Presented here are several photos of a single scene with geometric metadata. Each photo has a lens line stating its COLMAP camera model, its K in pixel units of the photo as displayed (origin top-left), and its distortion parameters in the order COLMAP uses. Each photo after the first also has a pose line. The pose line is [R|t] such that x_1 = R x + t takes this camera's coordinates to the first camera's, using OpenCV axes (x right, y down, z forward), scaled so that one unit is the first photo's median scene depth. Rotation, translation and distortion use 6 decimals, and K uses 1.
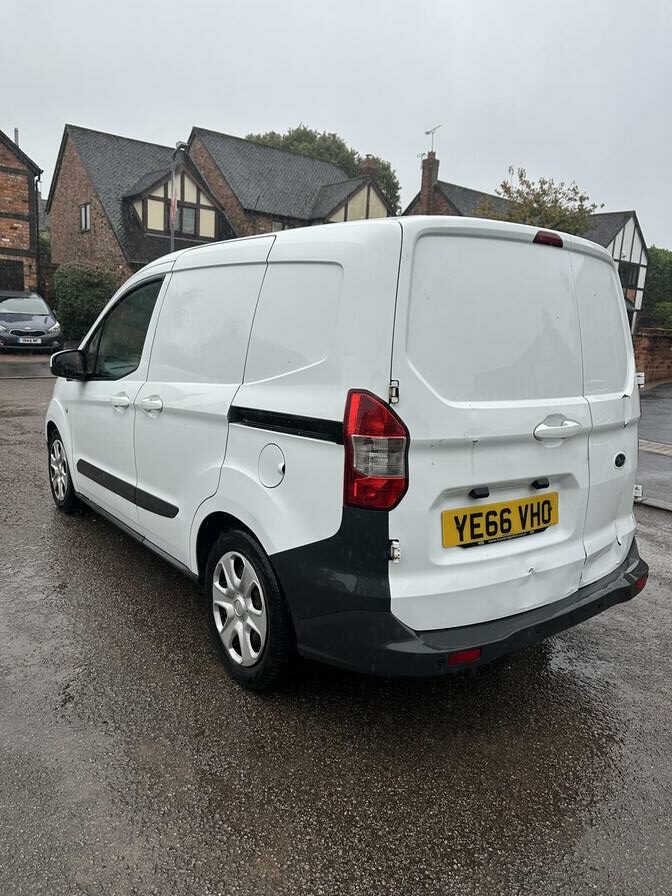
lens RADIAL K [[646.5, 0, 329.6], [0, 646.5, 442.8], [0, 0, 1]] dist [0.003001, -0.007554]
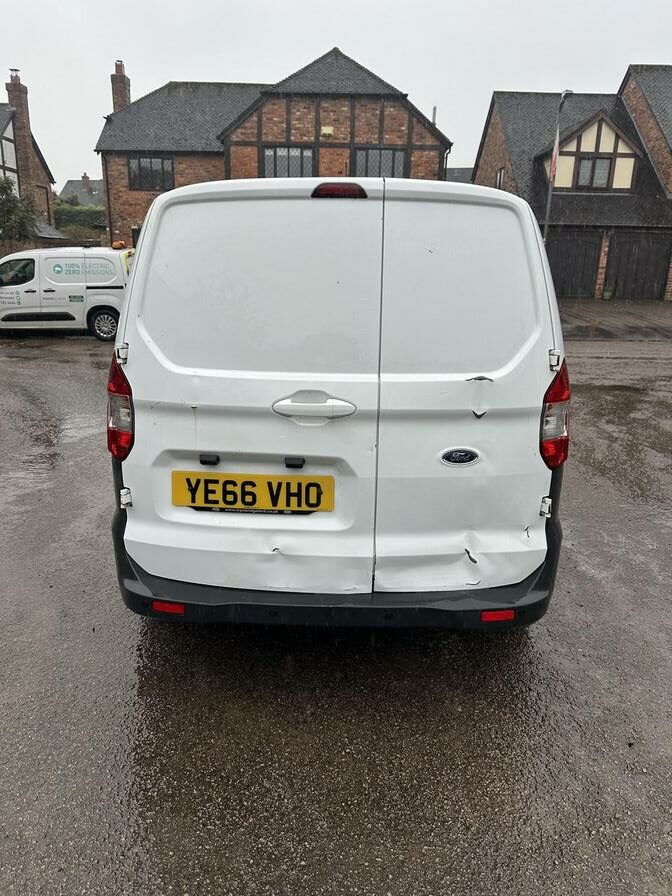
lens RADIAL K [[646.5, 0, 329.6], [0, 646.5, 442.8], [0, 0, 1]] dist [0.003001, -0.007554]
pose [[0.781778, 0.126258, -0.610641, 0.929475], [-0.092584, 0.991935, 0.086565, -0.050943], [0.616645, -0.011139, 0.787162, 0.291508]]
